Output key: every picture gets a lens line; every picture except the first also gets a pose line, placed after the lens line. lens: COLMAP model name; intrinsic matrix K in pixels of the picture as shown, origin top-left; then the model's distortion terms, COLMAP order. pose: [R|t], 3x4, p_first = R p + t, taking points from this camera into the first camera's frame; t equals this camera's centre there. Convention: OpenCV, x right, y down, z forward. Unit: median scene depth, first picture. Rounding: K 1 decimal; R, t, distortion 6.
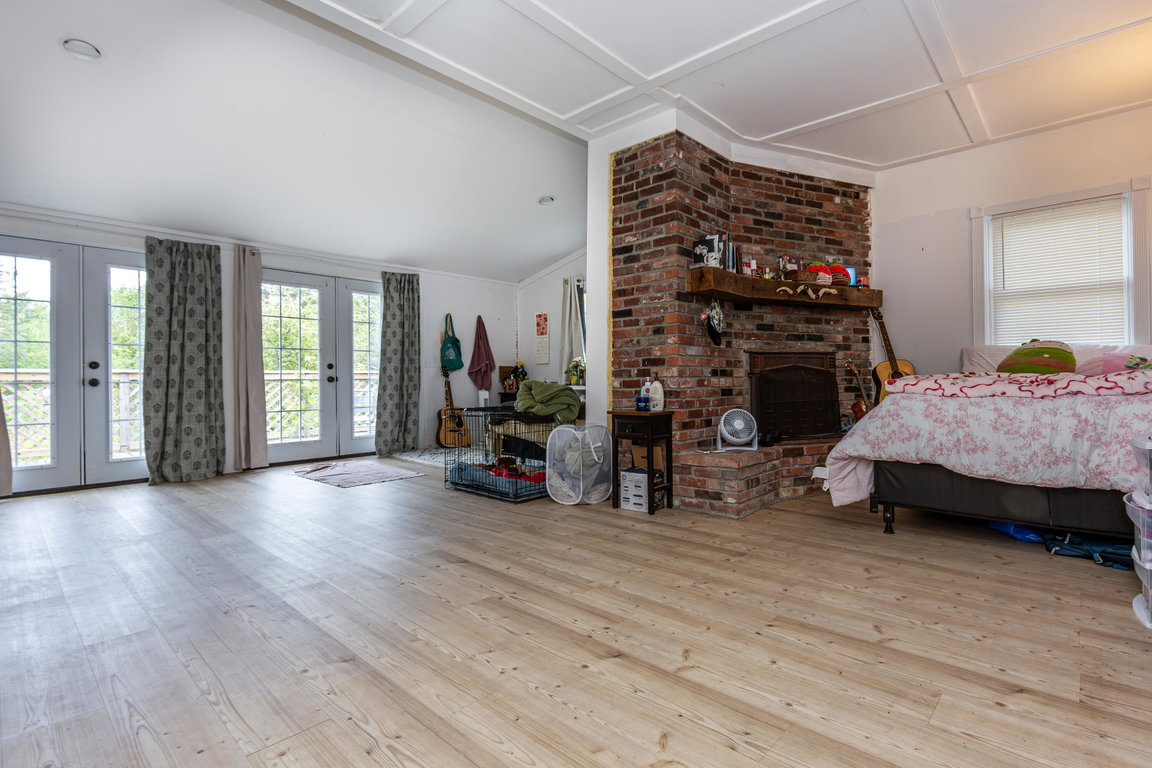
lens RADIAL K [[454.4, 0, 567.9], [0, 454.4, 379.3], [0, 0, 1]] dist [-0.003113, -0.000278]
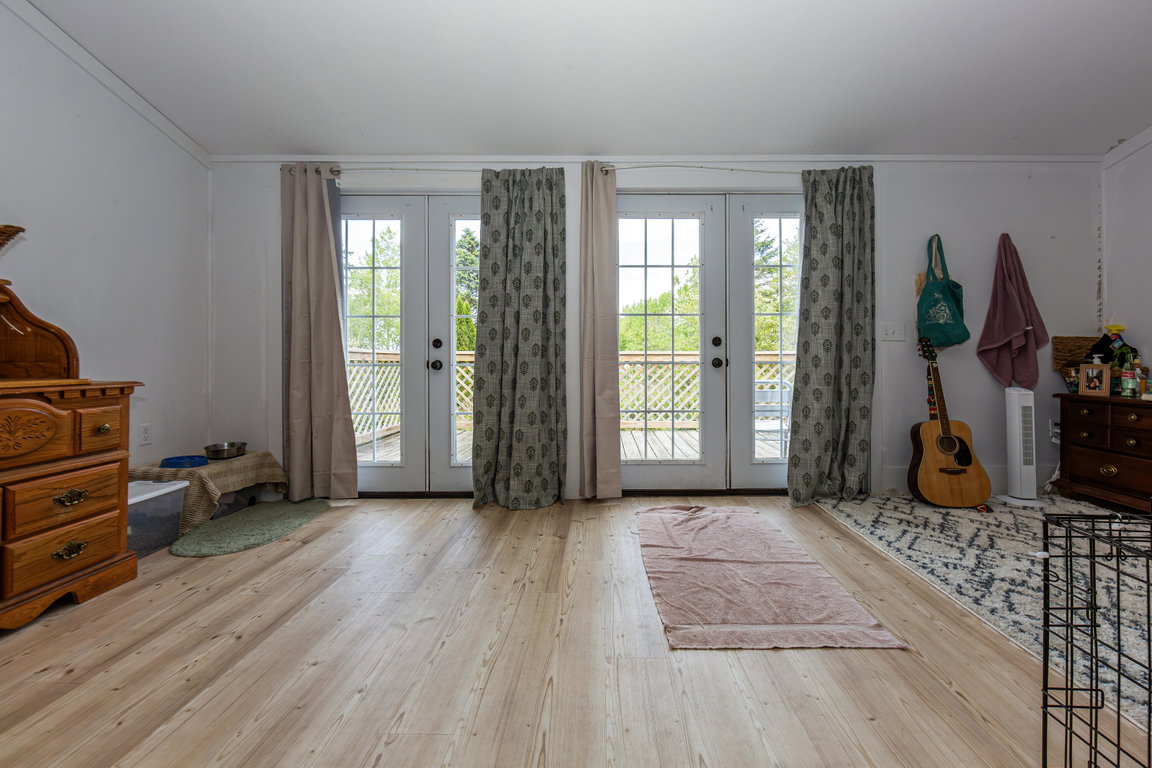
lens RADIAL K [[454.4, 0, 618.2], [0, 454.4, 361.9], [0, 0, 1]] dist [-0.003113, -0.000278]
pose [[0.698242, 0.007544, -0.715822, -0.174556], [-0.006336, 0.999970, 0.004358, -0.002718], [0.715834, 0.001492, 0.698269, 0.470071]]
